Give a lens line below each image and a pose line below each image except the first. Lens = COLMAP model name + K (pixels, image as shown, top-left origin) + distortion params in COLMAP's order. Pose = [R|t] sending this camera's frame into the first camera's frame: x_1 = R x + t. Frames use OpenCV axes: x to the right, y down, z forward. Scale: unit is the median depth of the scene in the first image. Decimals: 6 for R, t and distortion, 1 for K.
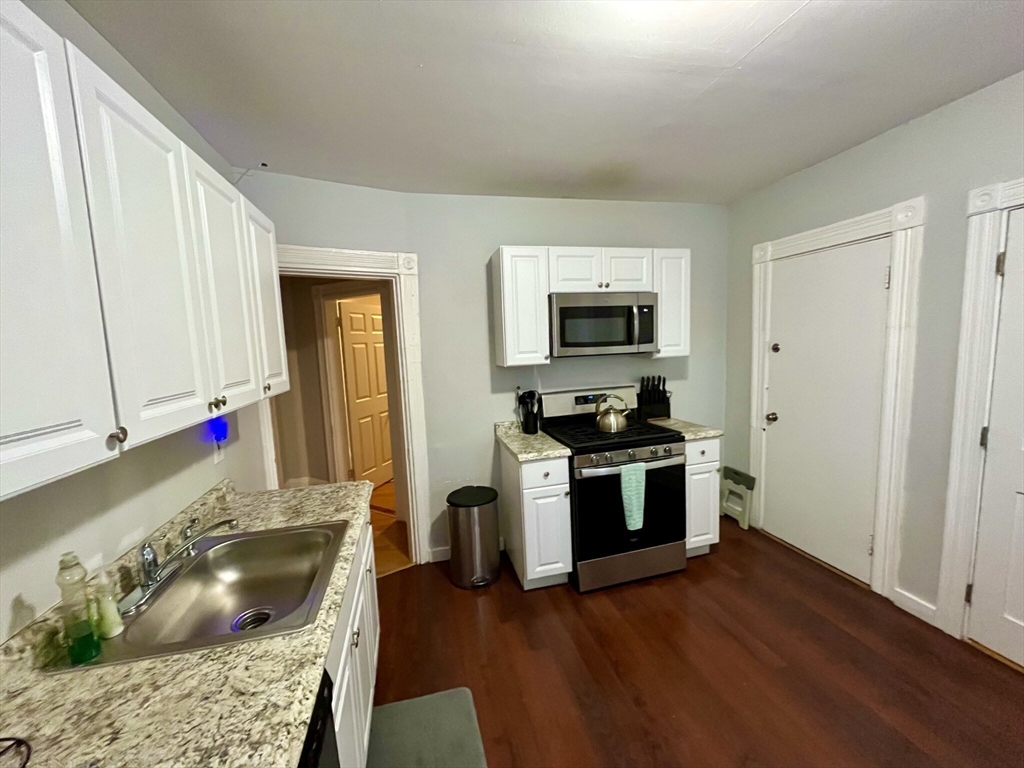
lens RADIAL K [[413.0, 0, 519.2], [0, 413.0, 382.1], [0, 0, 1]] dist [0.002282, -0.000181]
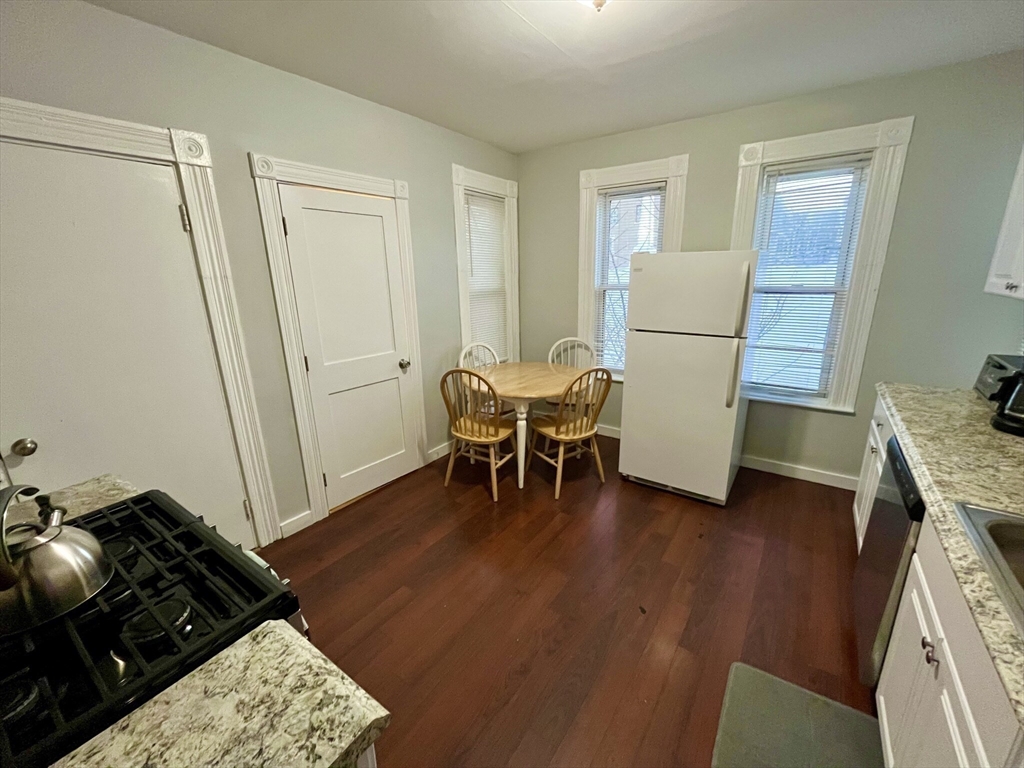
lens RADIAL K [[413.0, 0, 516.8], [0, 413.0, 384.6], [0, 0, 1]] dist [0.002282, -0.000181]
pose [[-0.644673, -0.154172, 0.748751, -0.286314], [0.126951, 0.944262, 0.303733, -0.116700], [-0.753844, 0.290863, -0.589168, 1.254270]]
